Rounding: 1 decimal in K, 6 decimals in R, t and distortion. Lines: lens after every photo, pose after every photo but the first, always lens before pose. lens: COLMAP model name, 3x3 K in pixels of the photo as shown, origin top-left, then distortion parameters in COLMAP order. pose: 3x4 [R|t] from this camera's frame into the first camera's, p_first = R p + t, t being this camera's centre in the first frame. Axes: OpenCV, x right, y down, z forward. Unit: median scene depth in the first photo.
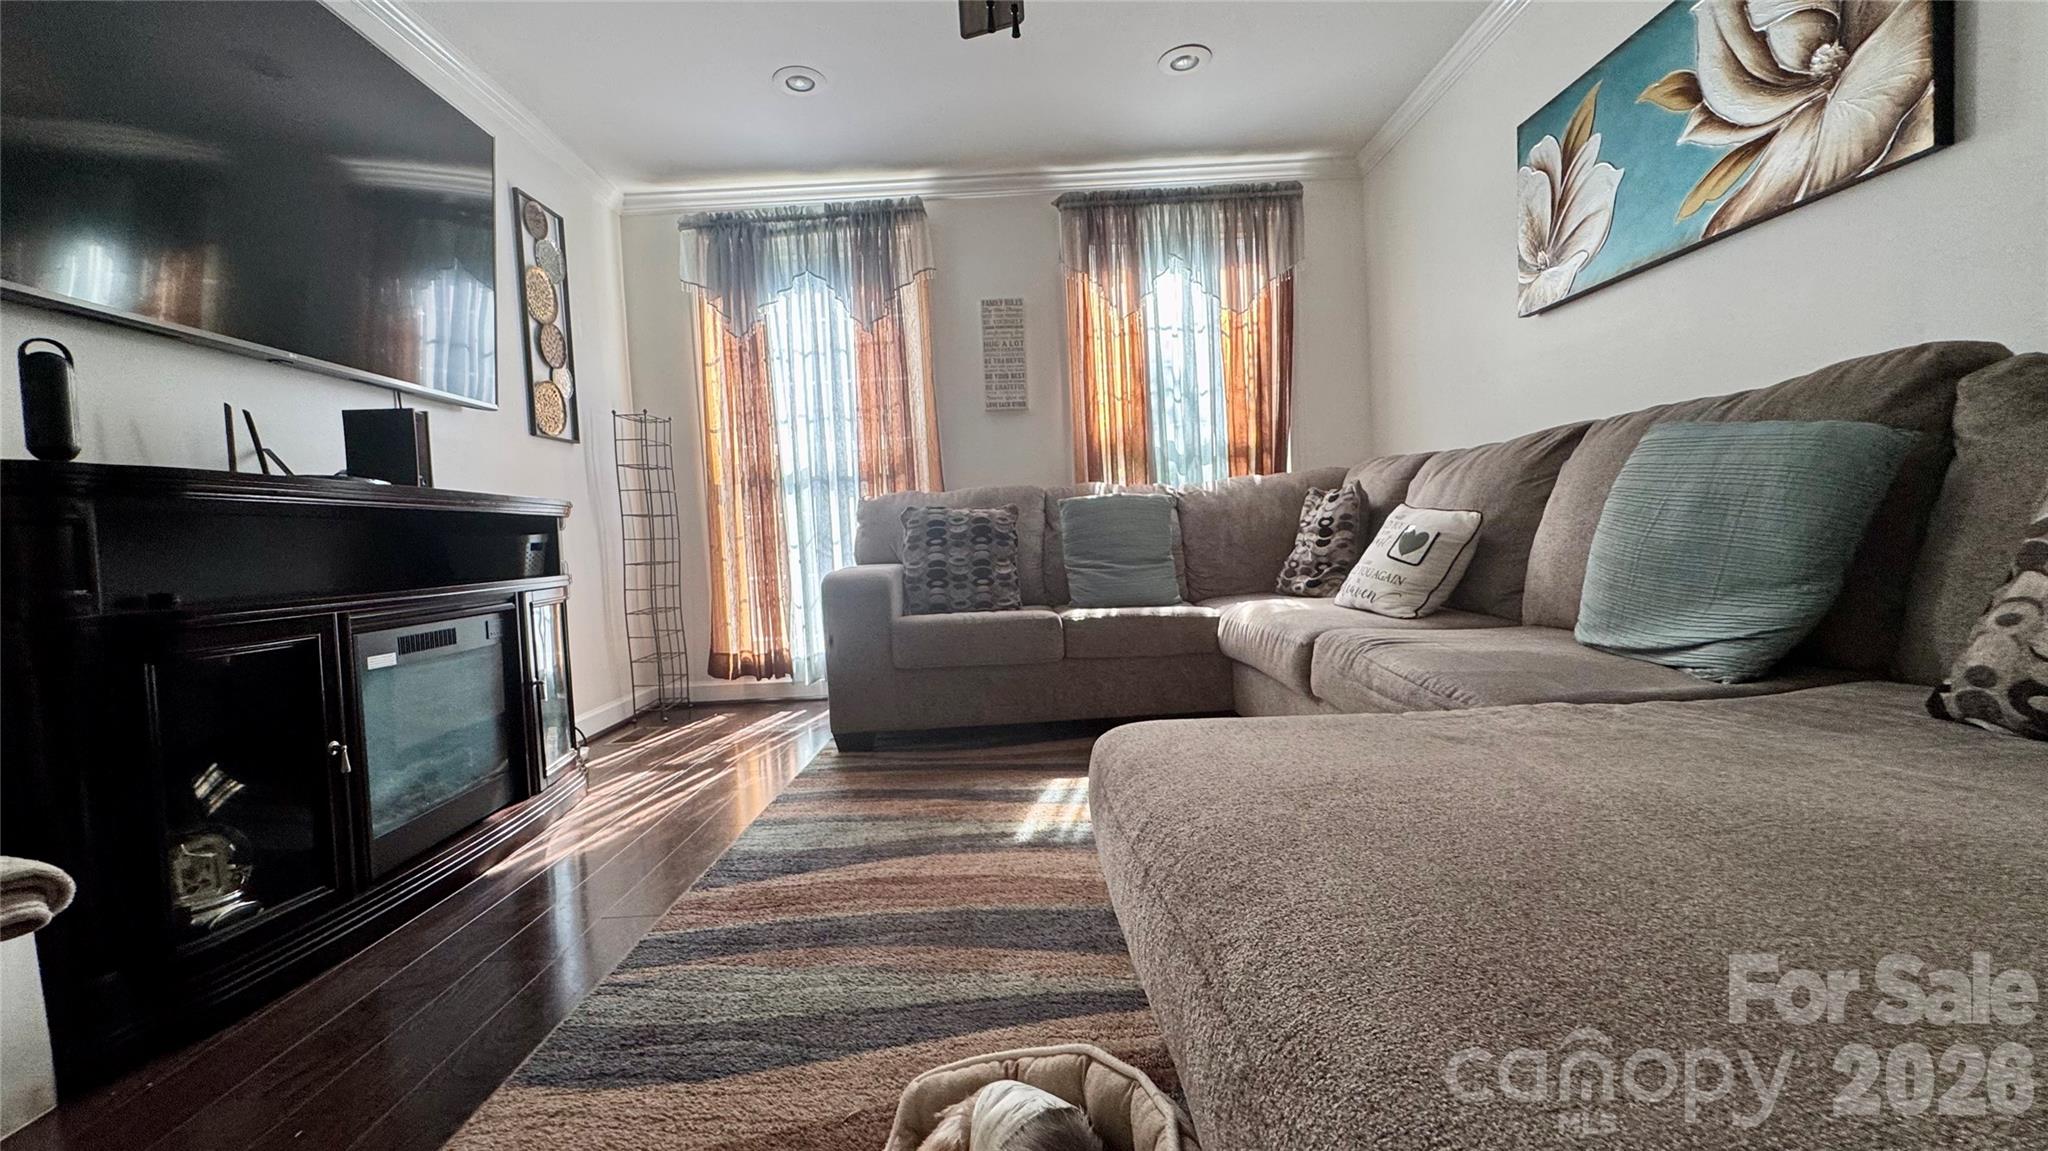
lens RADIAL K [[817.2, 0, 1023.5], [0, 817.2, 576.6], [0, 0, 1]] dist [-0.004591, 0.000677]
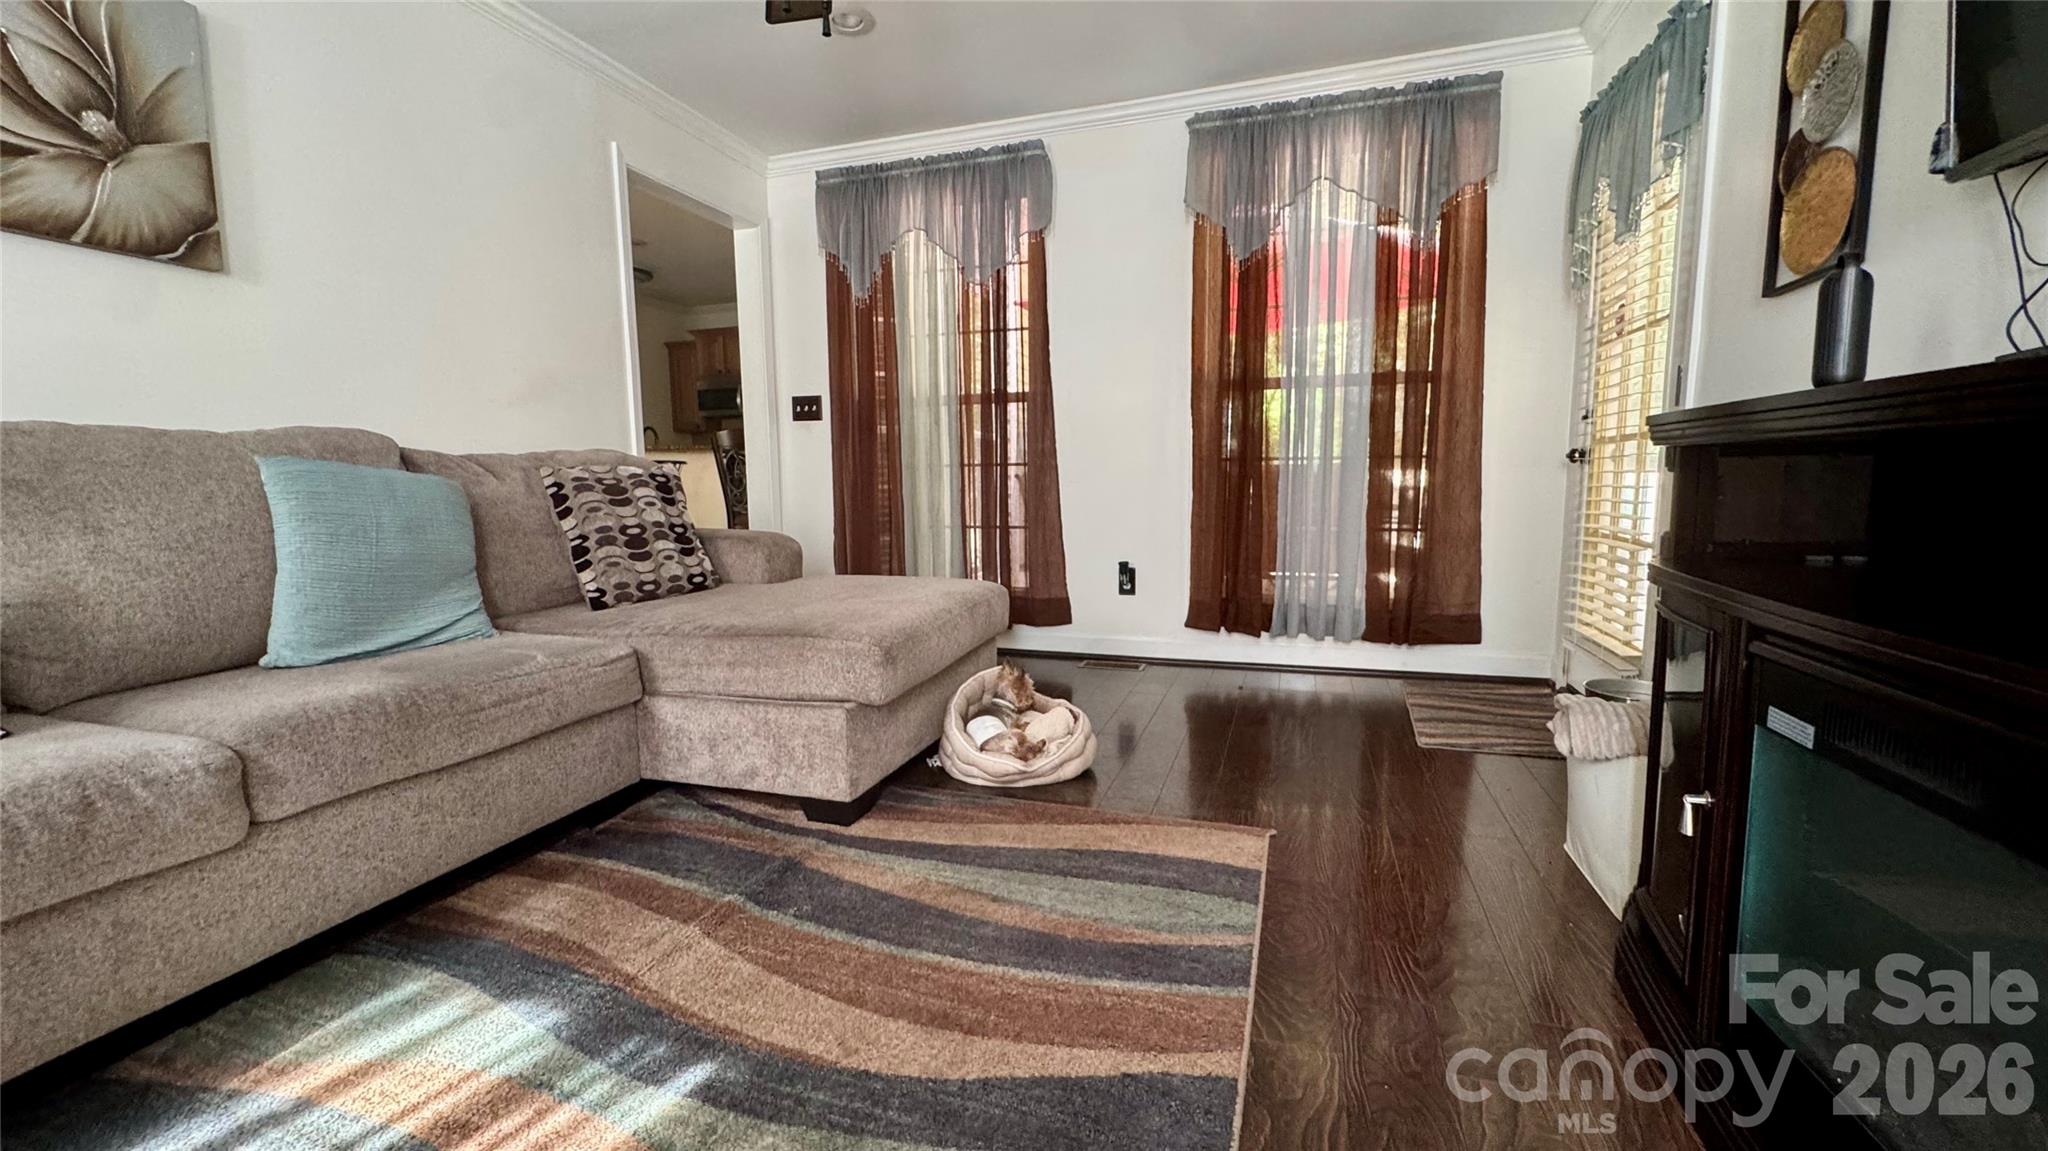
lens RADIAL K [[817.2, 0, 1027.8], [0, 817.2, 570.8], [0, 0, 1]] dist [-0.004591, 0.000677]
pose [[-0.946174, 0.023902, 0.322774, -0.505052], [0.076960, 0.985281, 0.152639, -0.123921], [-0.314375, 0.169264, -0.934087, 1.696689]]
